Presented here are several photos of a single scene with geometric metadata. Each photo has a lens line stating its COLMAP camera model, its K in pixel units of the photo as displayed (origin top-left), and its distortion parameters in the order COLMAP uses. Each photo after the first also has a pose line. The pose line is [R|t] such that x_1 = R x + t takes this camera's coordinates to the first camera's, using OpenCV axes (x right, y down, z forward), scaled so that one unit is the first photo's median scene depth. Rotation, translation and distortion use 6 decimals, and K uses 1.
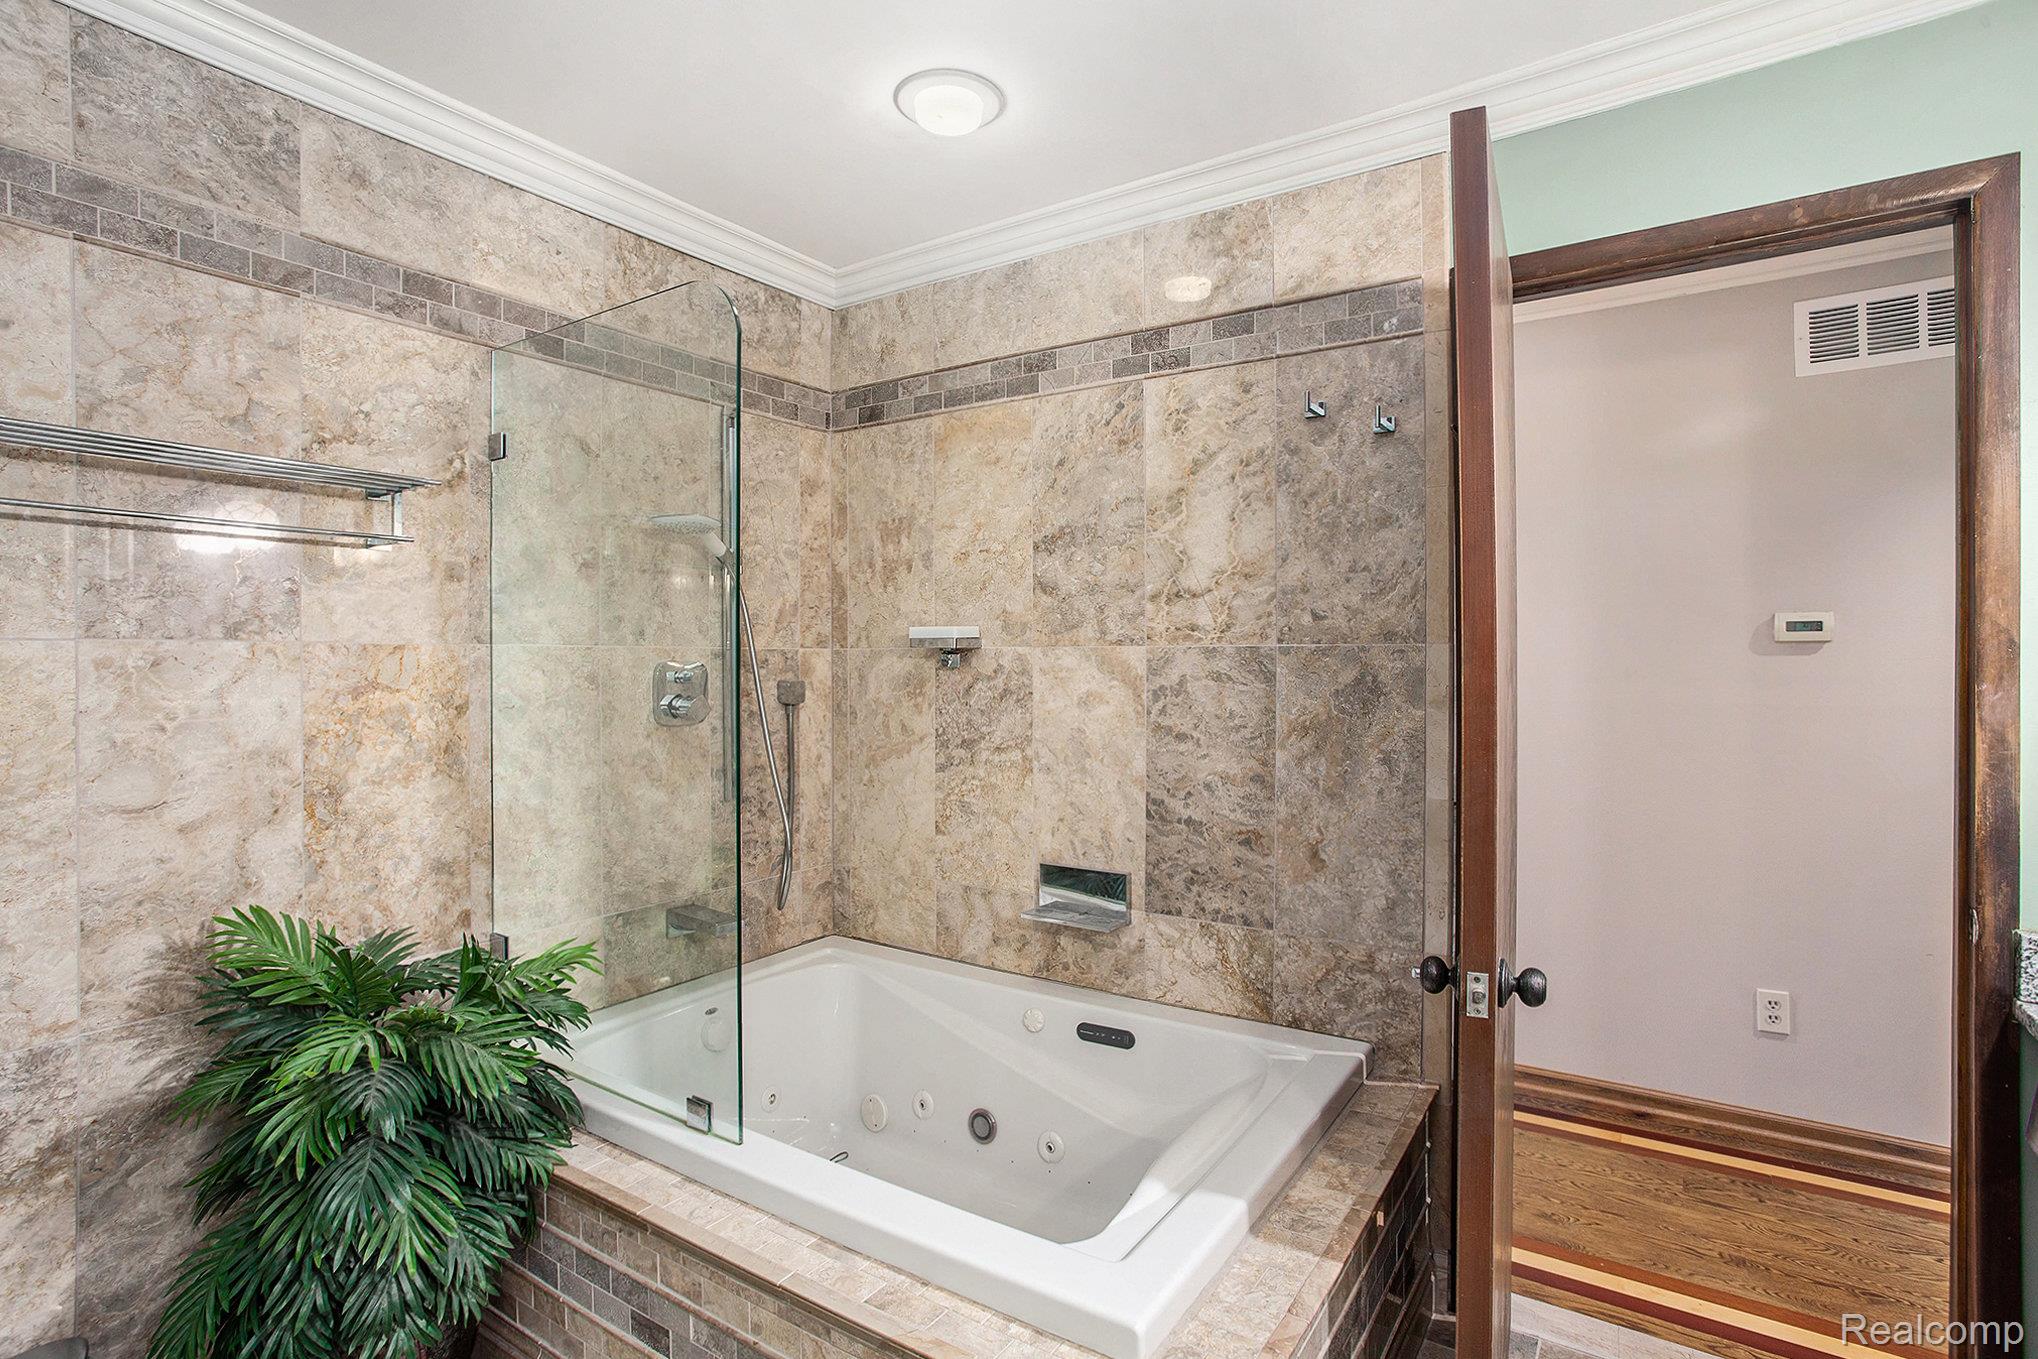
lens RADIAL K [[1015.8, 0, 1007.9], [0, 1015.8, 668.0], [0, 0, 1]] dist [-0.029008, 0.011837]
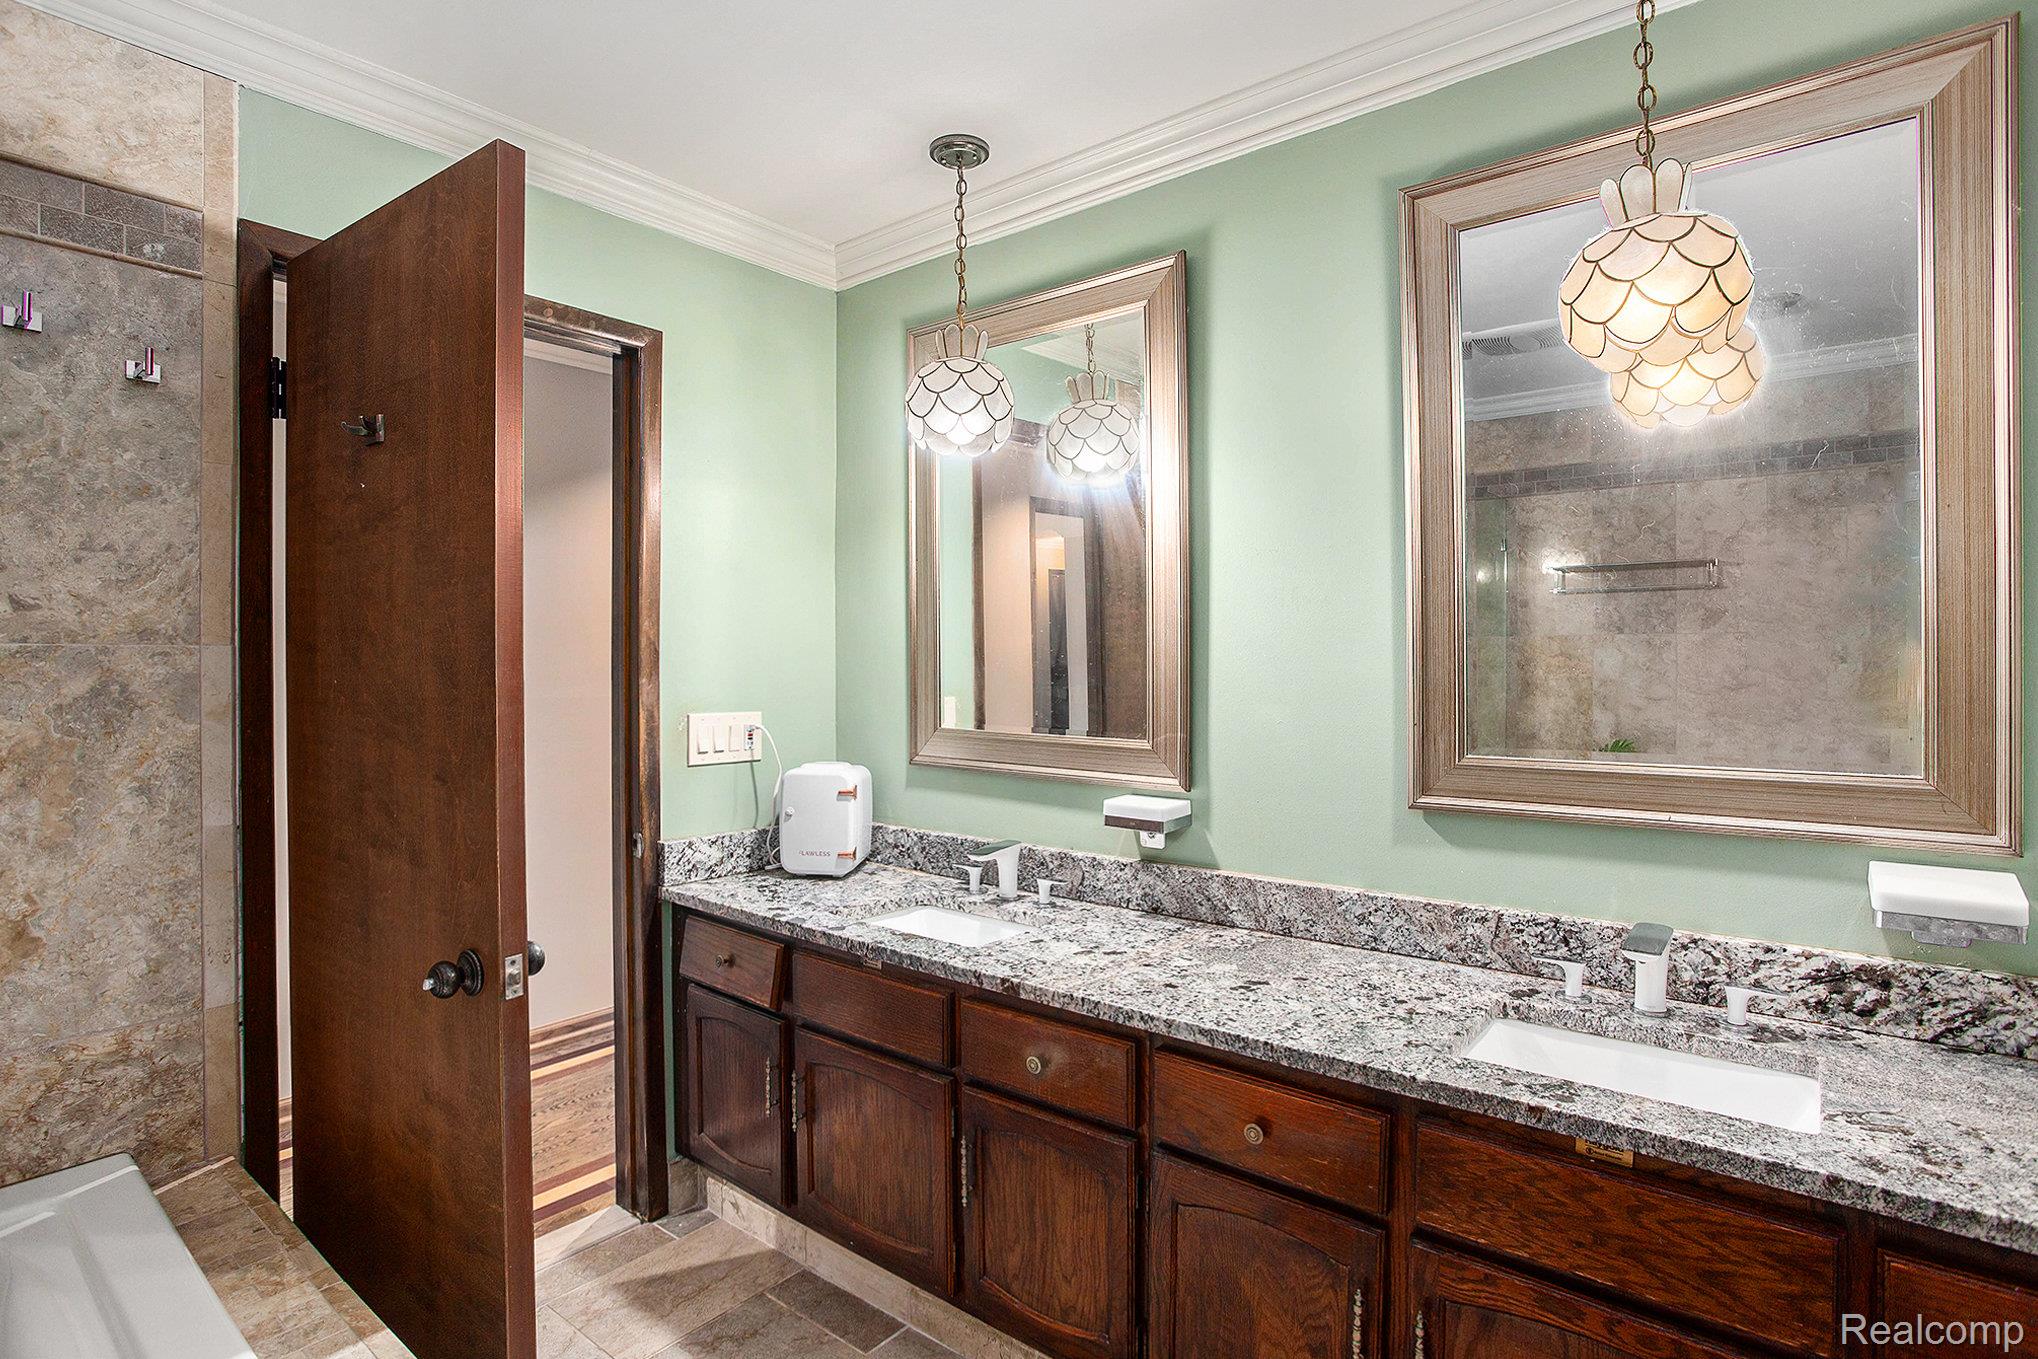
lens RADIAL K [[1015.8, 0, 1010.1], [0, 1015.8, 672.3], [0, 0, 1]] dist [-0.029008, 0.011837]
pose [[0.101254, -0.009711, 0.994813, -0.344781], [0.011164, 0.999900, 0.008624, -0.000906], [-0.994798, 0.010233, 0.101352, 0.233351]]
